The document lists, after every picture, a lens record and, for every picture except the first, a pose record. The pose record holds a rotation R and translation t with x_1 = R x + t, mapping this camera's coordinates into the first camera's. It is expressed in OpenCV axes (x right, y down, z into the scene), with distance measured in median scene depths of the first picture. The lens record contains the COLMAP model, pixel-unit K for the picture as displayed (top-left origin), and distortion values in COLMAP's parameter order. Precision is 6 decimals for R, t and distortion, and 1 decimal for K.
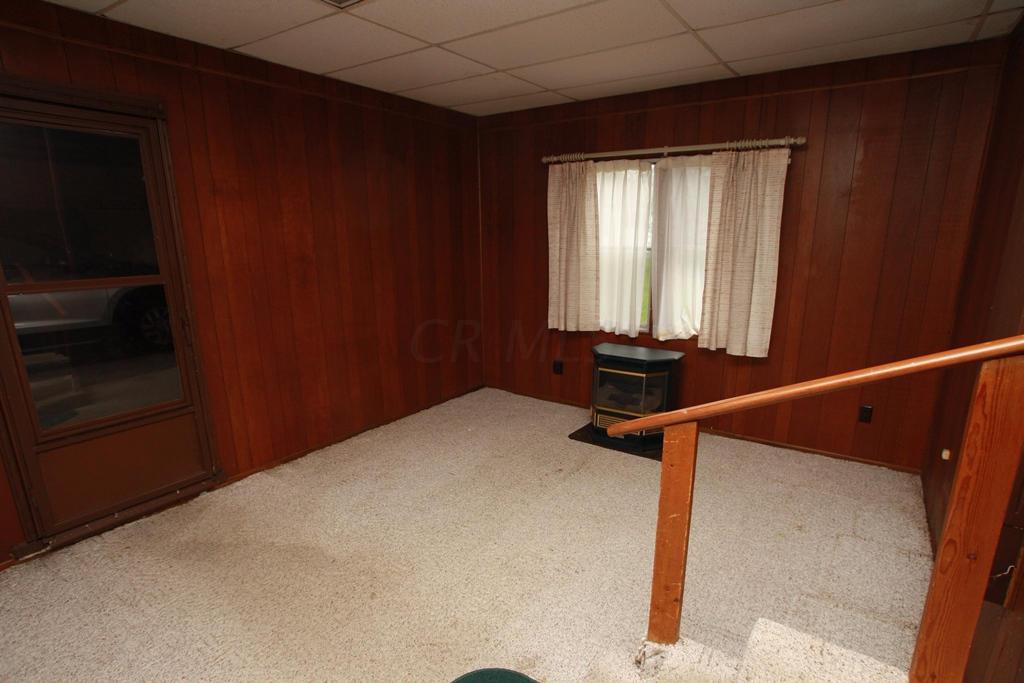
lens RADIAL K [[516.1, 0, 491.1], [0, 516.1, 353.2], [0, 0, 1]] dist [-0.028242, 0.000309]
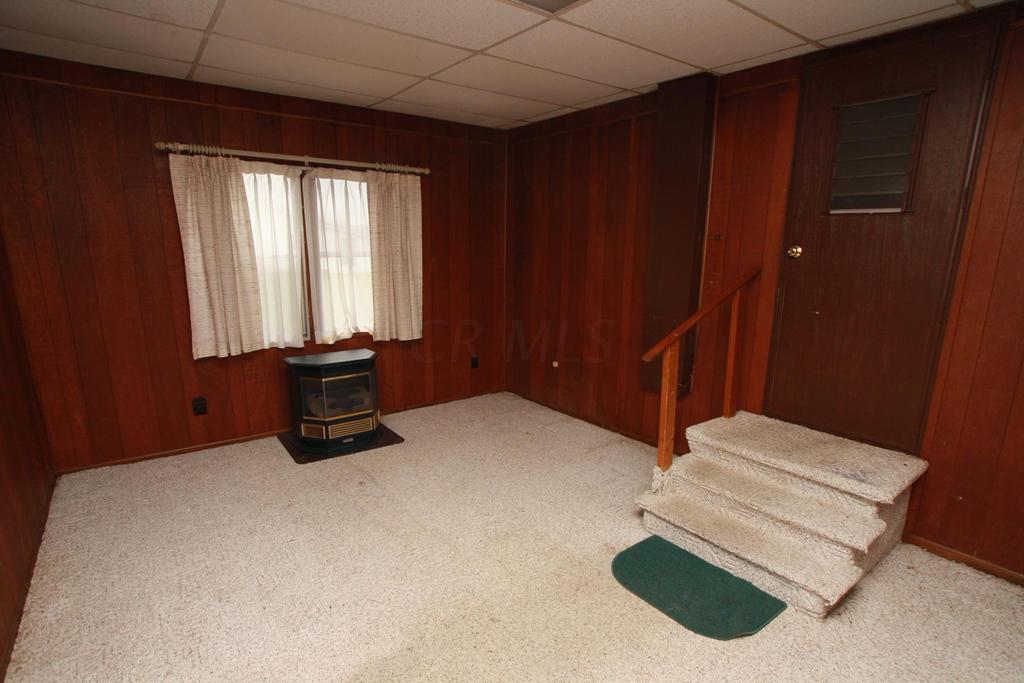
lens RADIAL K [[525.2, 0, 509.6], [0, 525.2, 359.7], [0, 0, 1]] dist [-0.001105, 0.000439]
pose [[0.338349, -0.200510, 0.919411, -0.547763], [0.211811, 0.968191, 0.133200, -0.061593], [-0.916873, 0.149673, 0.370056, 0.292173]]
